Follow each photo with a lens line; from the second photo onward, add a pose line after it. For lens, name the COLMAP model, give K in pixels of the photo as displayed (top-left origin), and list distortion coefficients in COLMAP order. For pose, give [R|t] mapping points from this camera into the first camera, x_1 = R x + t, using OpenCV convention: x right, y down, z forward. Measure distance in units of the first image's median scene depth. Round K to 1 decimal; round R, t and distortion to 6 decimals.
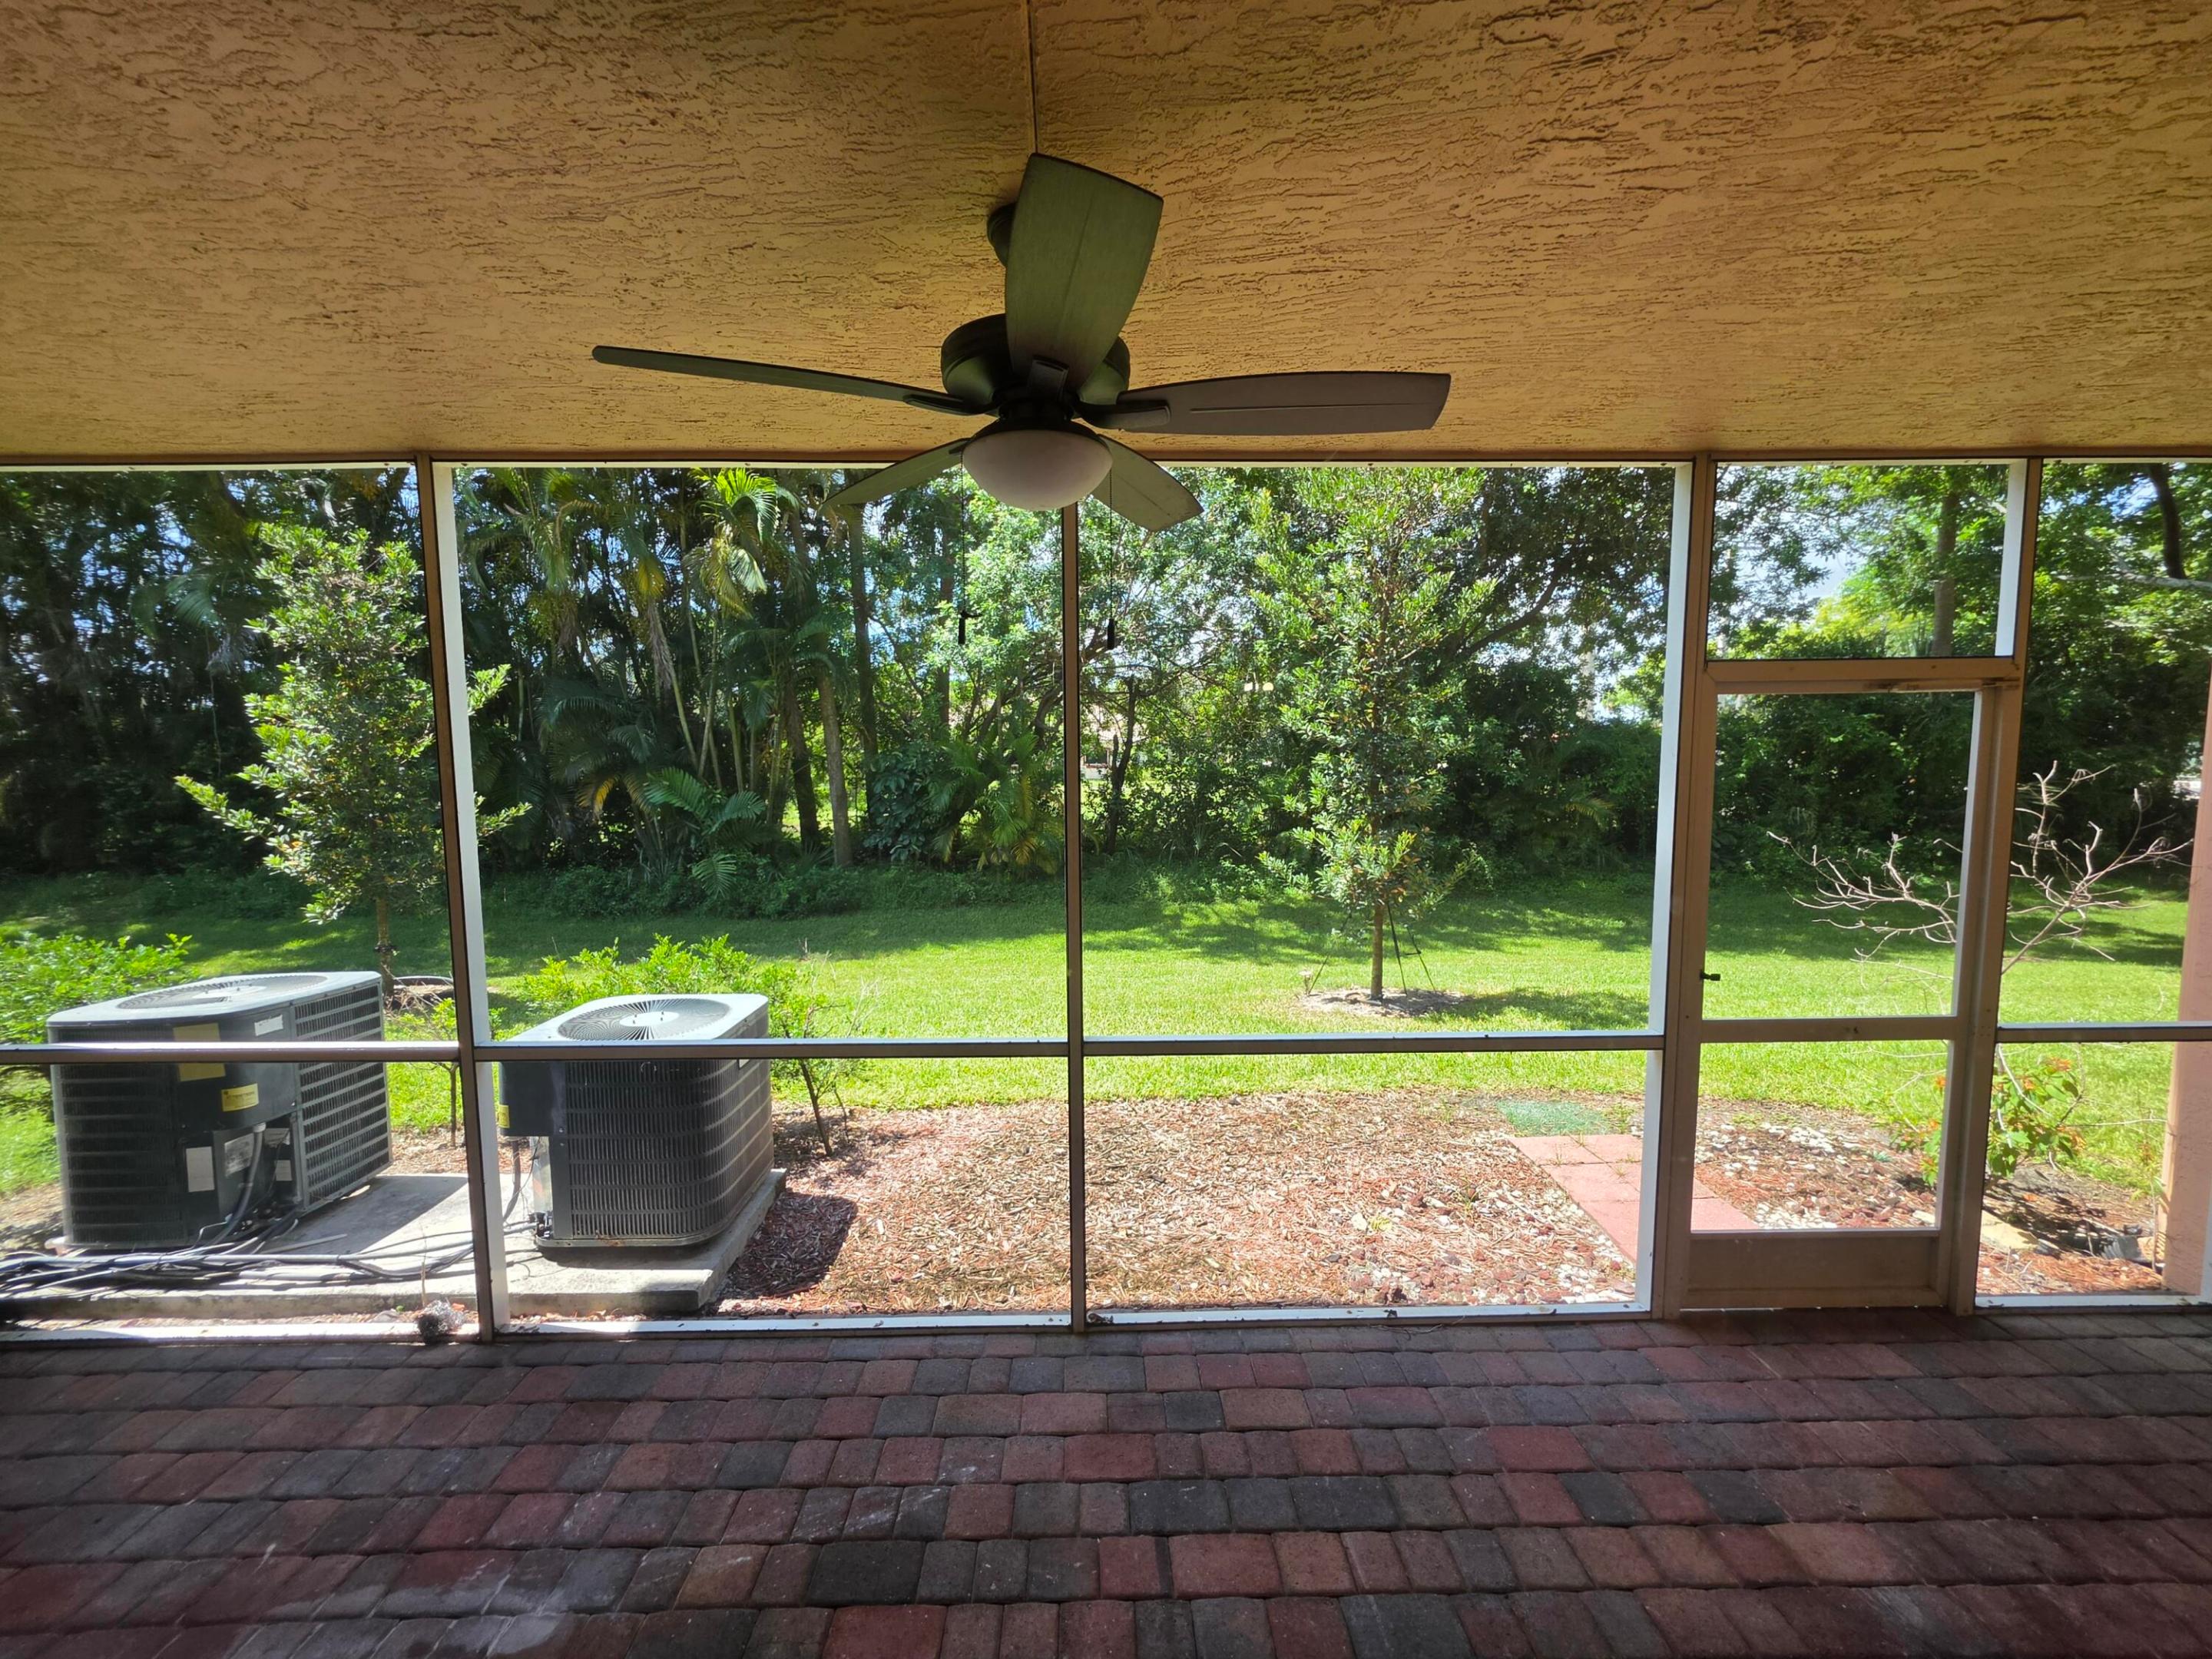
lens RADIAL K [[892.7, 0, 1100.5], [0, 892.7, 840.6], [0, 0, 1]] dist [-0.000469, -0.000146]
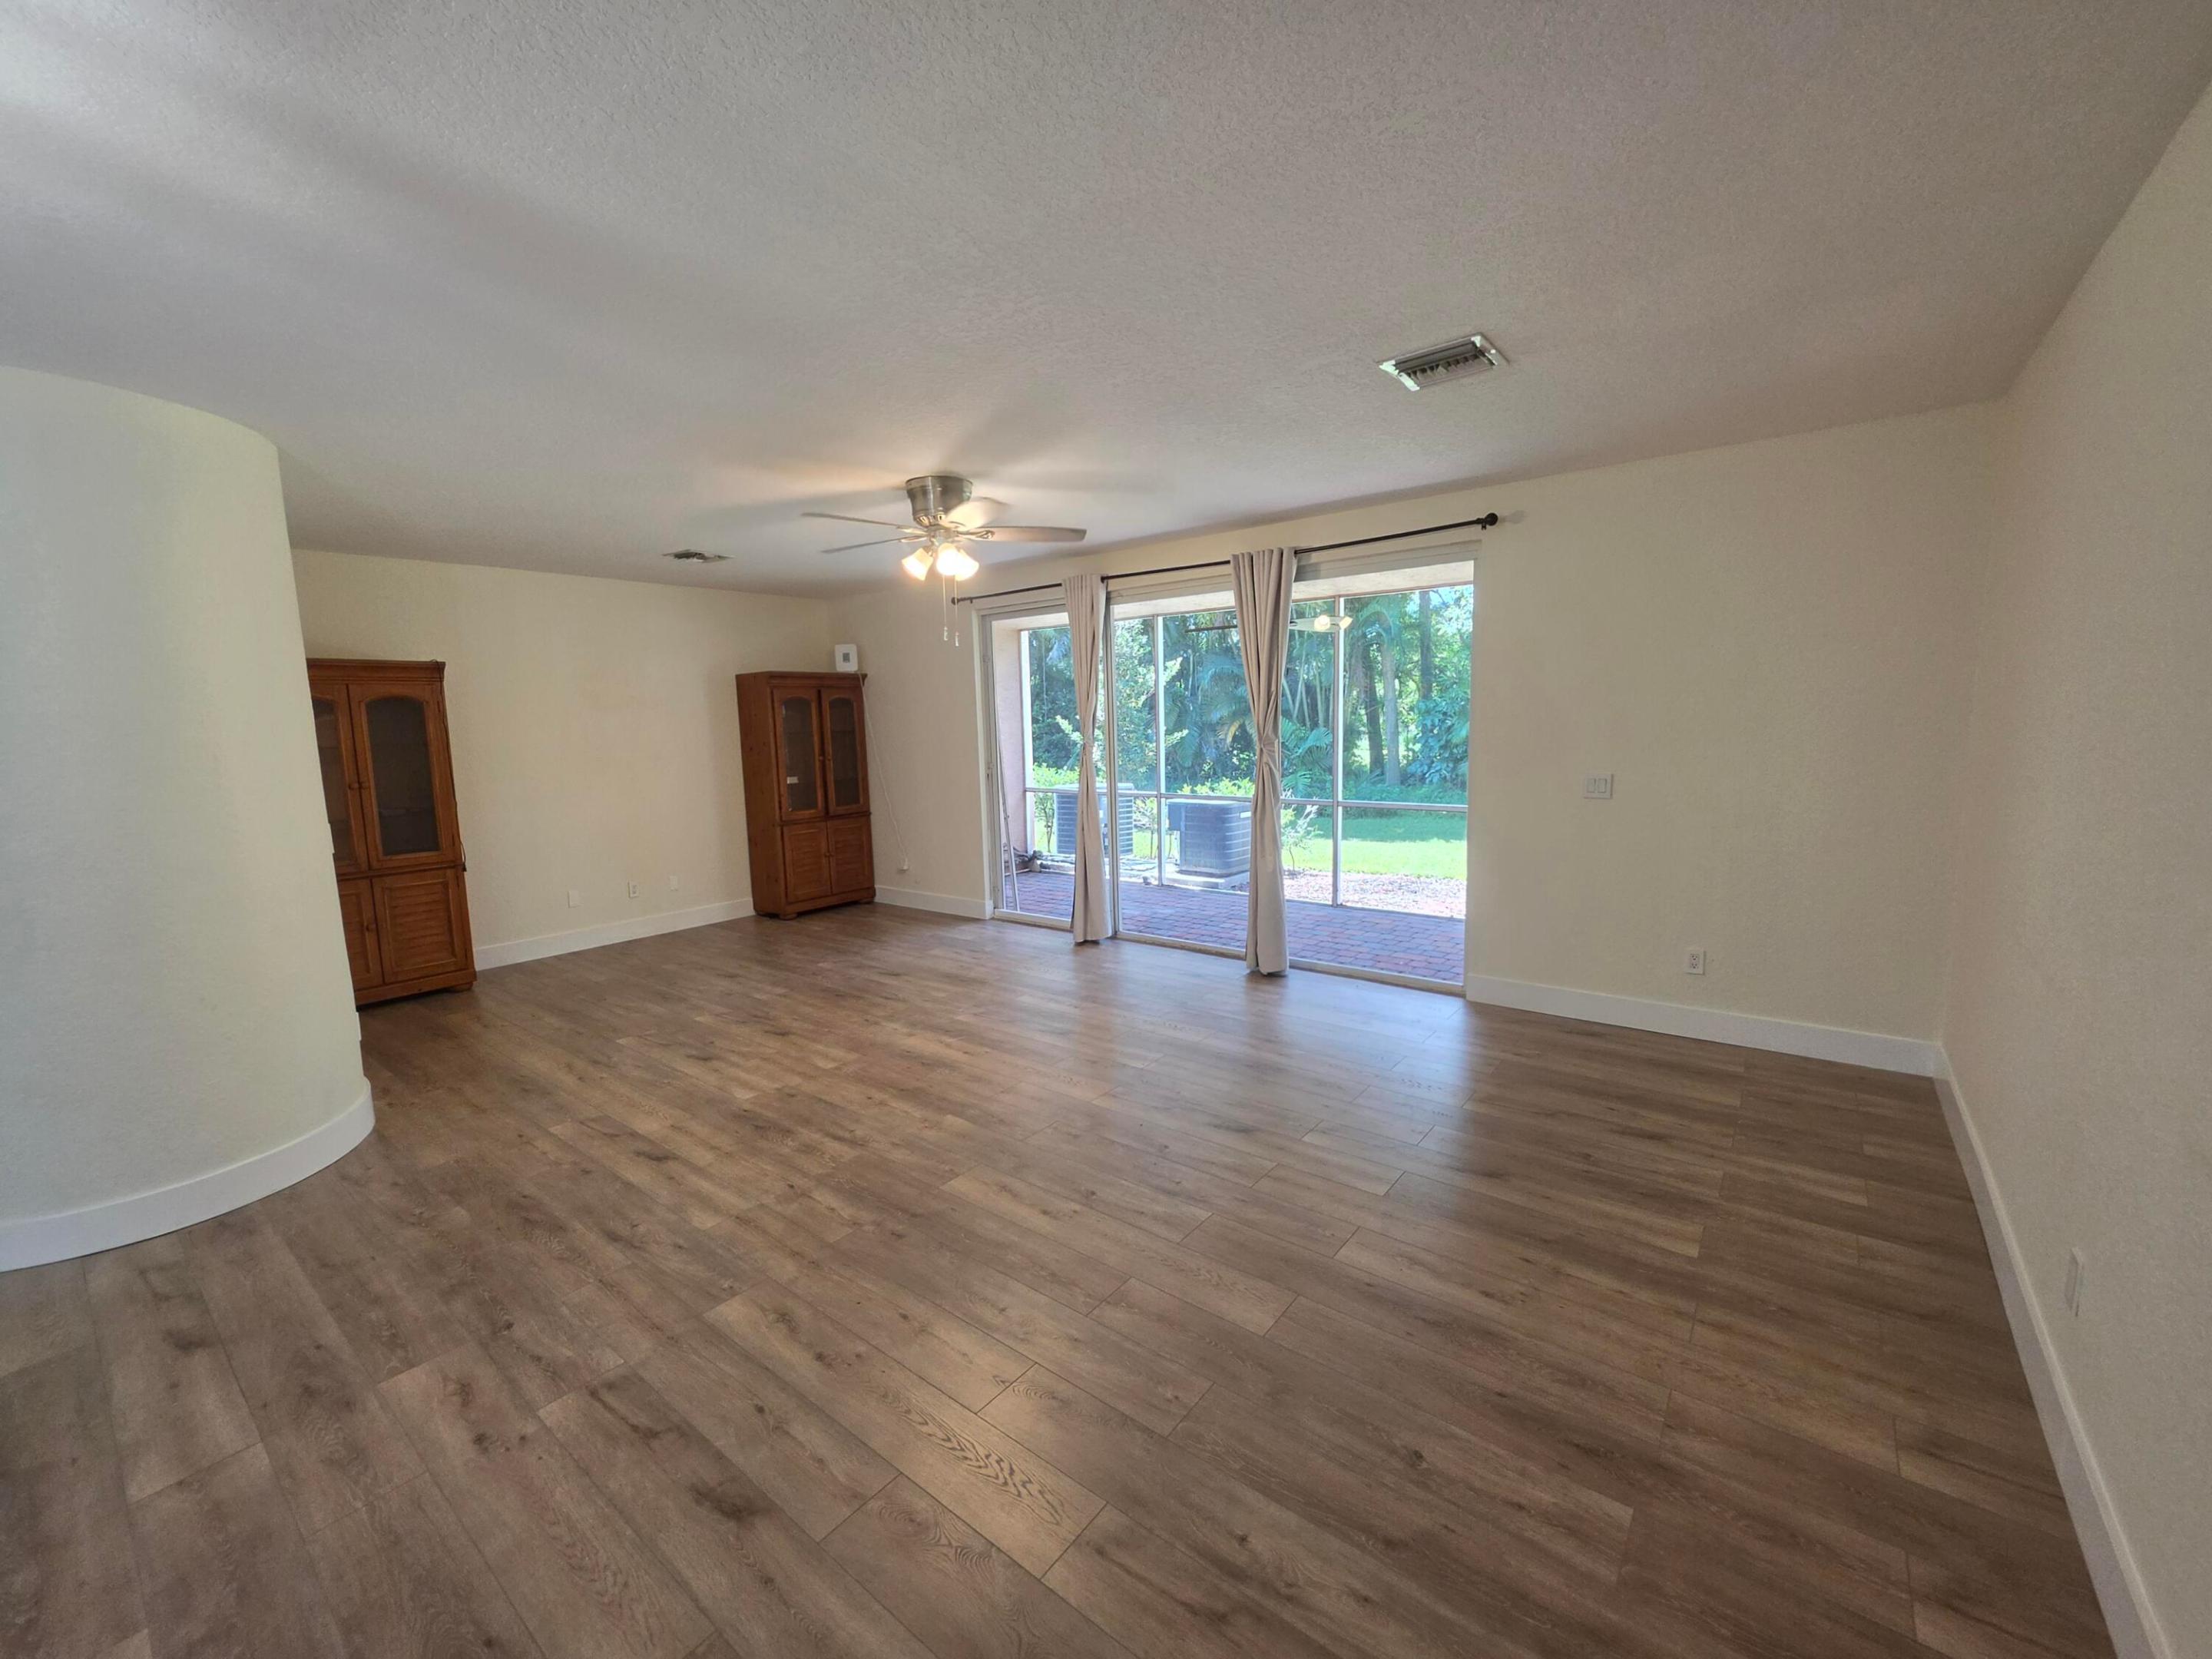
lens RADIAL K [[892.7, 0, 1083.4], [0, 892.7, 814.9], [0, 0, 1]] dist [-0.000469, -0.000146]
pose [[0.765117, 0.060415, -0.641051, 0.443046], [-0.040227, 0.998129, 0.046056, 0.062626], [0.642634, -0.009451, 0.766115, -0.632660]]
